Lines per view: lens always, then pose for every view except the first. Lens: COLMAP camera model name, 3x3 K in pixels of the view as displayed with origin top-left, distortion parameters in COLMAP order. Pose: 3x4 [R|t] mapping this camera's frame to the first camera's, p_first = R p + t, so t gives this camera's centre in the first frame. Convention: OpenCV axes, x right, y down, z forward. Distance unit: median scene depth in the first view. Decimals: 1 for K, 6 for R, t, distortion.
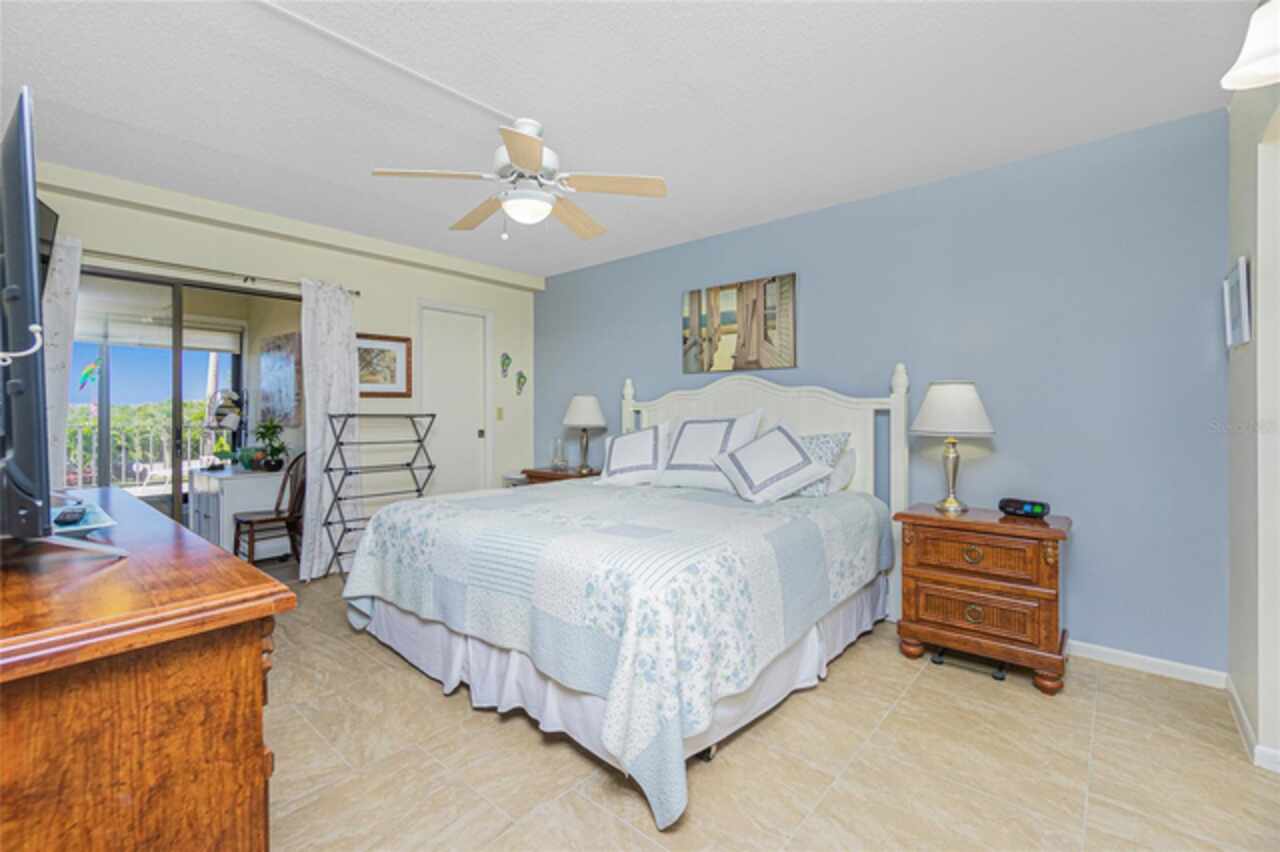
lens RADIAL K [[563.7, 0, 638.2], [0, 563.7, 417.0], [0, 0, 1]] dist [-0.001213, 0.000294]
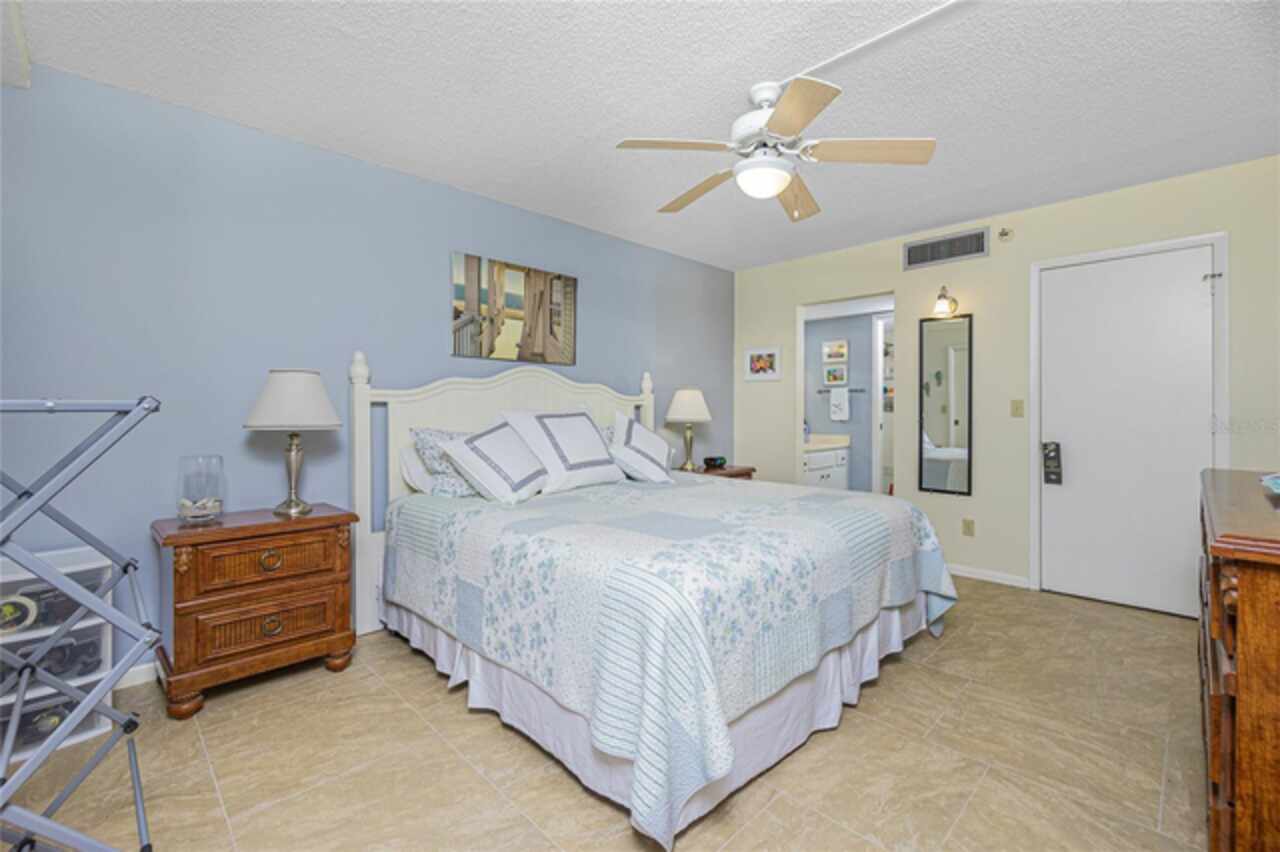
lens RADIAL K [[563.7, 0, 638.2], [0, 563.7, 417.0], [0, 0, 1]] dist [-0.001213, 0.000294]
pose [[0.058166, 0.000836, 0.998307, -0.728968], [0.013557, 0.999907, -0.001627, 0.013215], [-0.998215, 0.013628, 0.058150, 0.751599]]
